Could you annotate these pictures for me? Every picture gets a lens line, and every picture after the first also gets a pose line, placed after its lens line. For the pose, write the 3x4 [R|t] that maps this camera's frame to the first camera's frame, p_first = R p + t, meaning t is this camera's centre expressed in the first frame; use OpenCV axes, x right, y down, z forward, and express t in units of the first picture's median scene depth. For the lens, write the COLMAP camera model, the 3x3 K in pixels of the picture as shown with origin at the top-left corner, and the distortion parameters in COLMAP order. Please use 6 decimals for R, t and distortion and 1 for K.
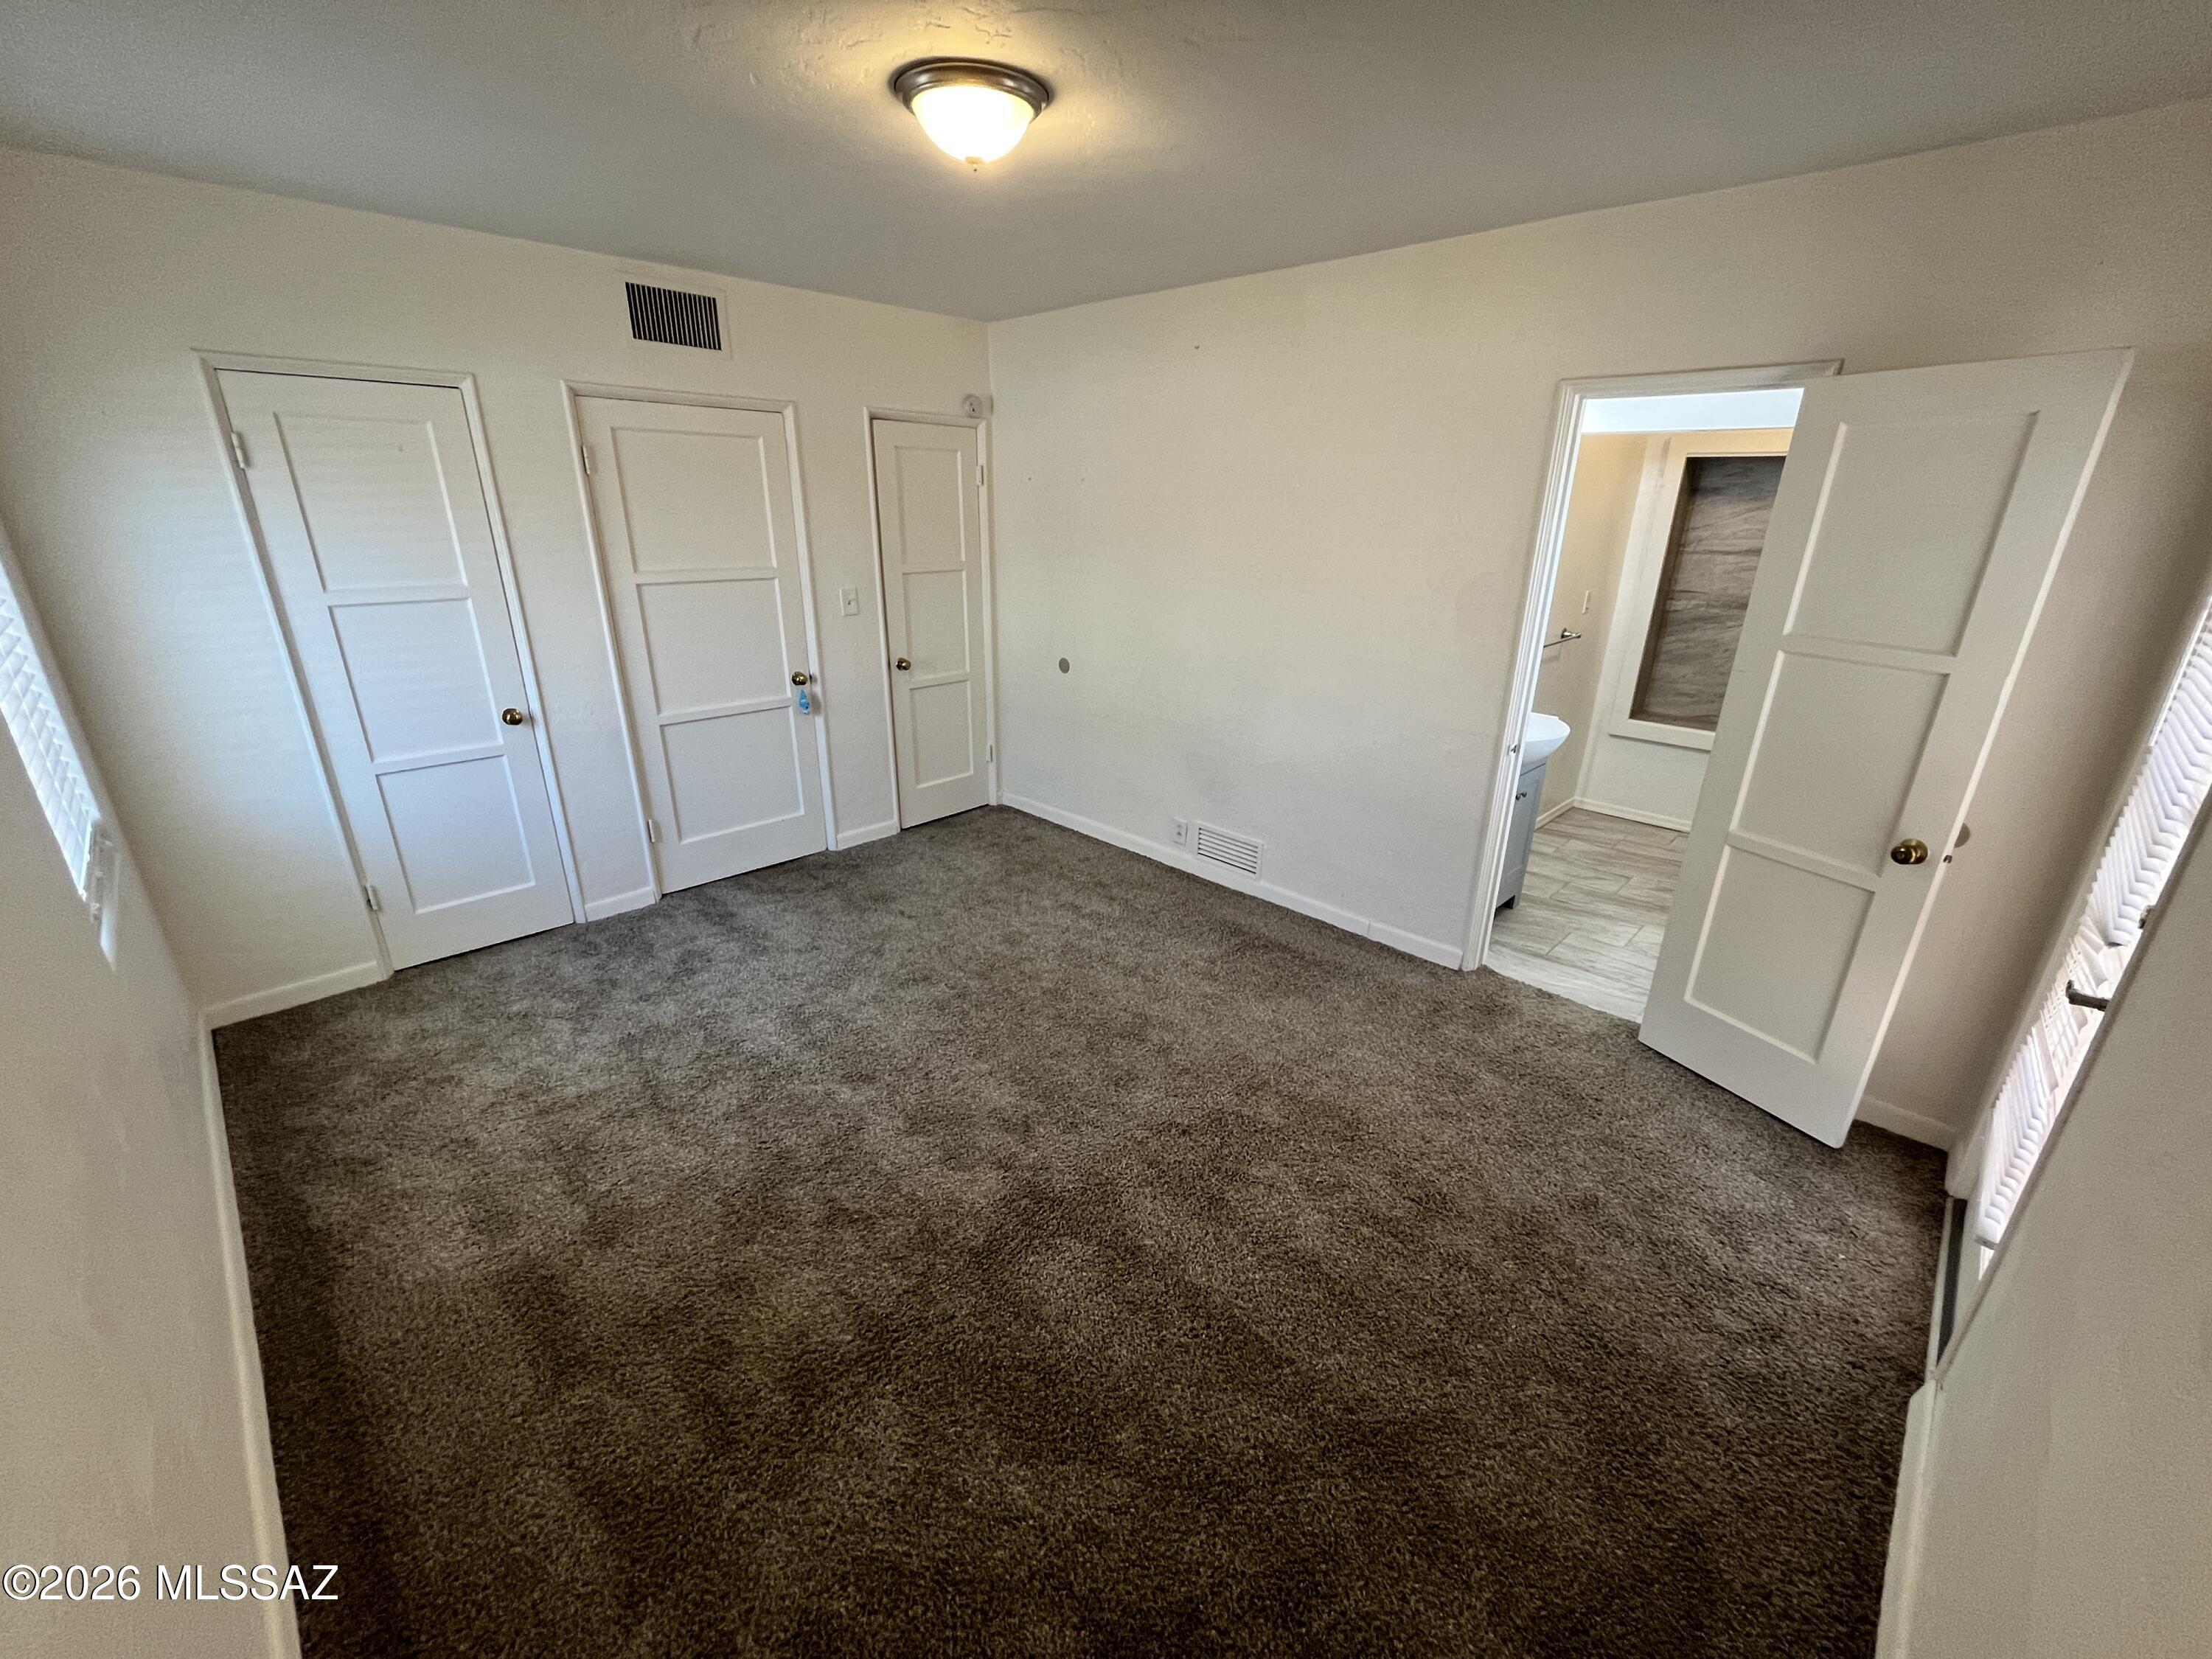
lens RADIAL K [[892.8, 0, 1119.8], [0, 892.8, 831.9], [0, 0, 1]] dist [-0.002950, 0.000870]
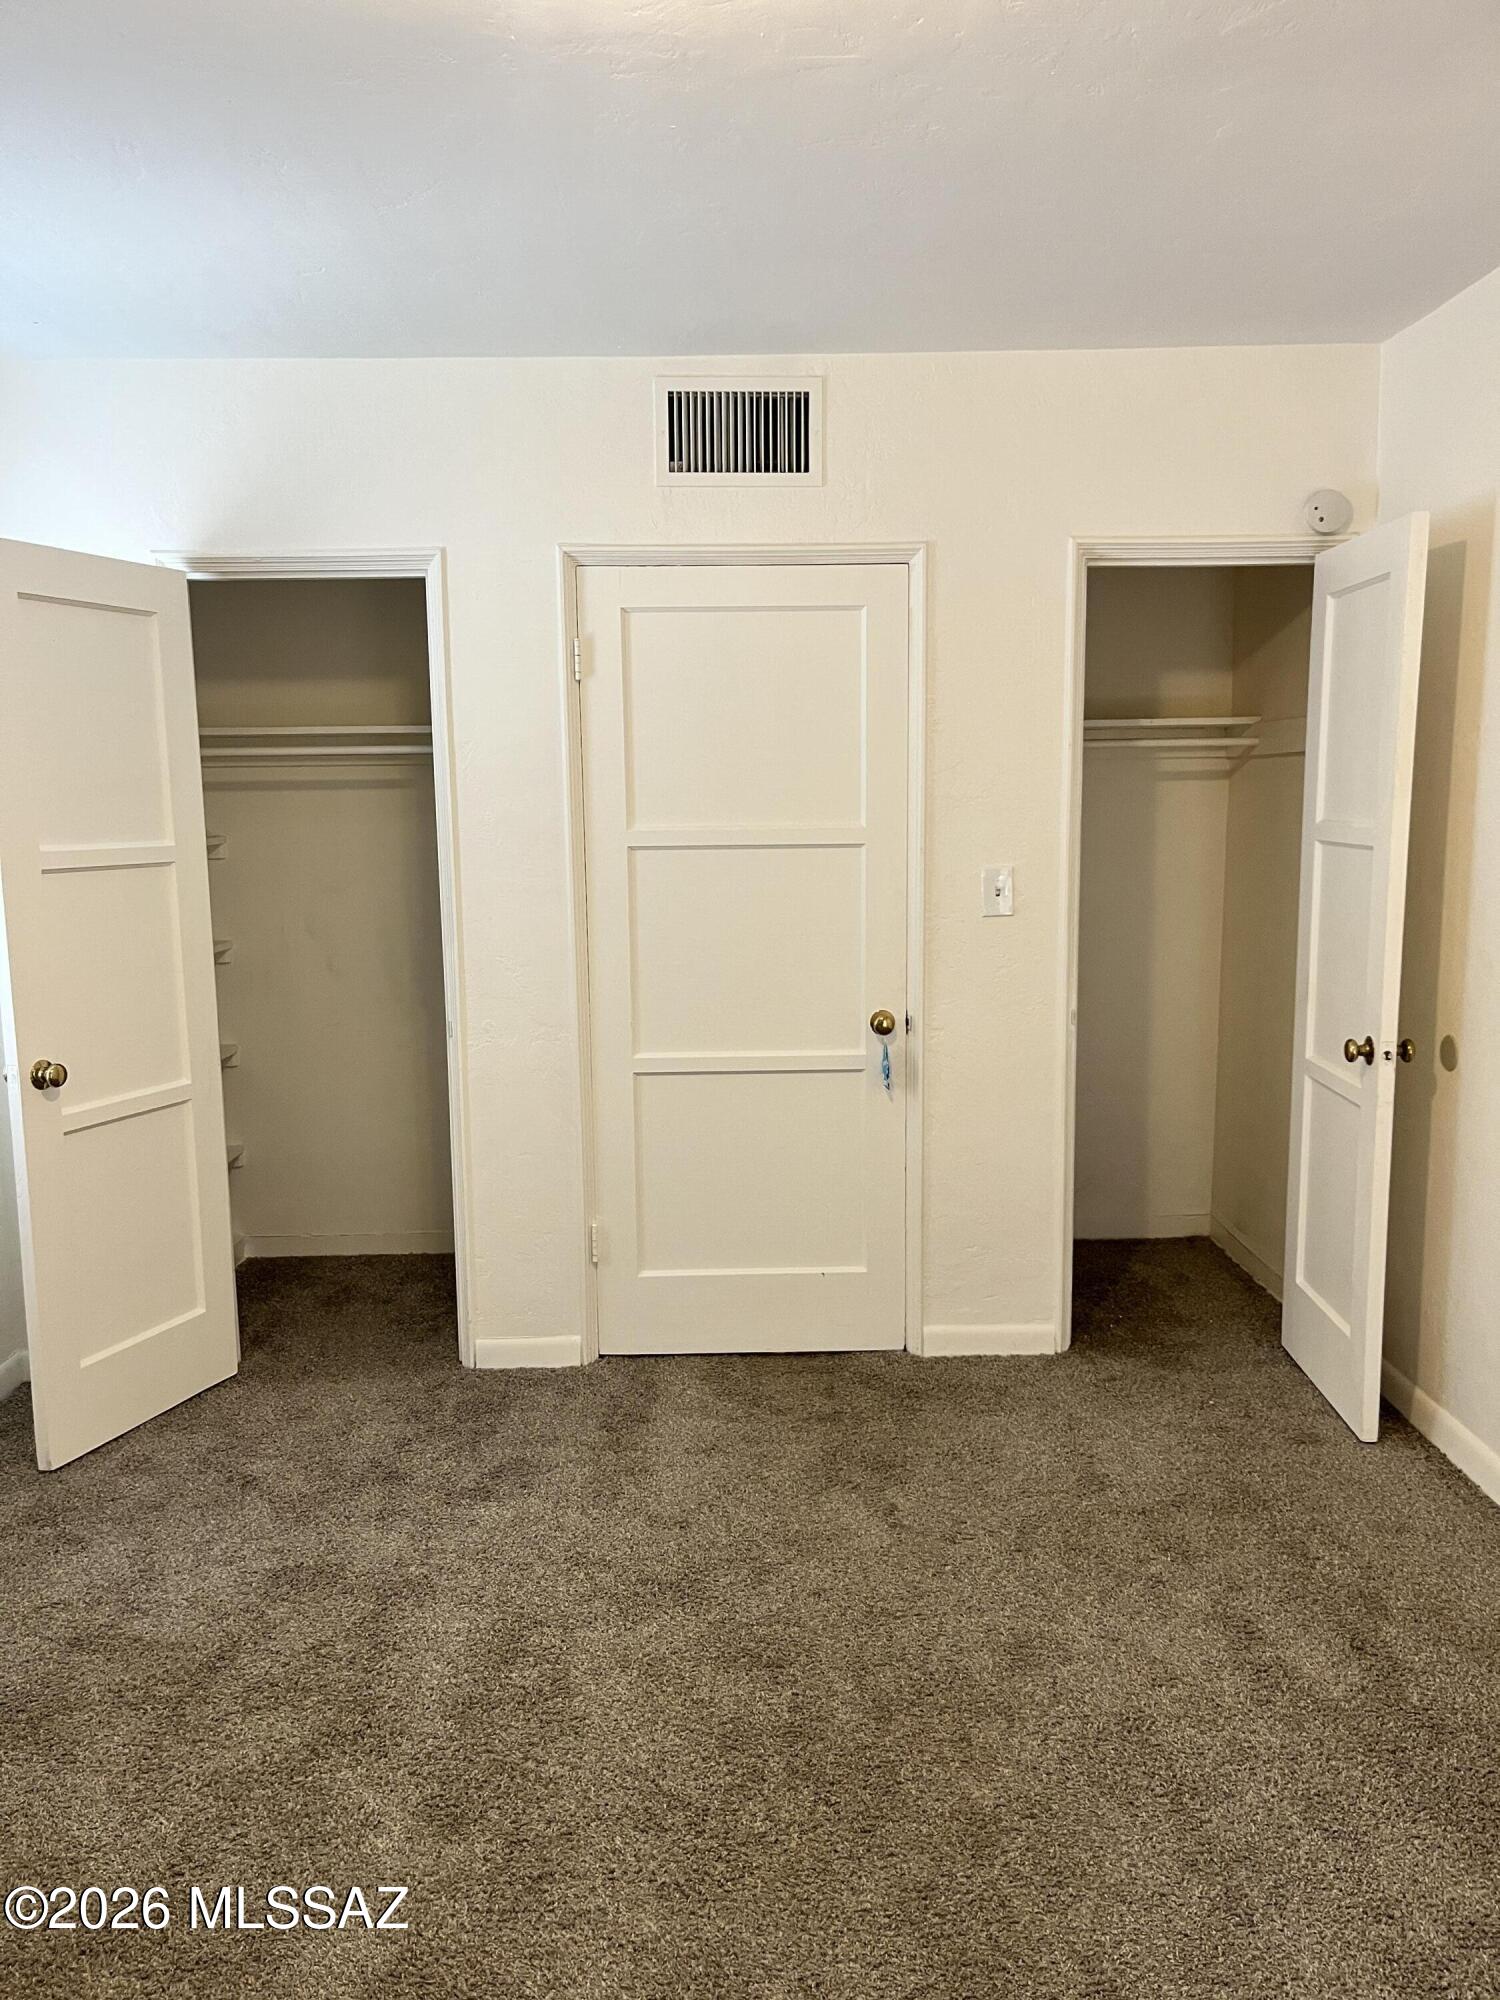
lens RADIAL K [[1525.5, 0, 748.9], [0, 1525.5, 1013.3], [0, 0, 1]] dist [0.045217, -0.040397]
pose [[0.704878, 0.078362, -0.704986, 0.278893], [-0.221912, 0.968351, -0.114241, -0.060835], [0.673722, 0.236971, 0.699959, 0.335052]]
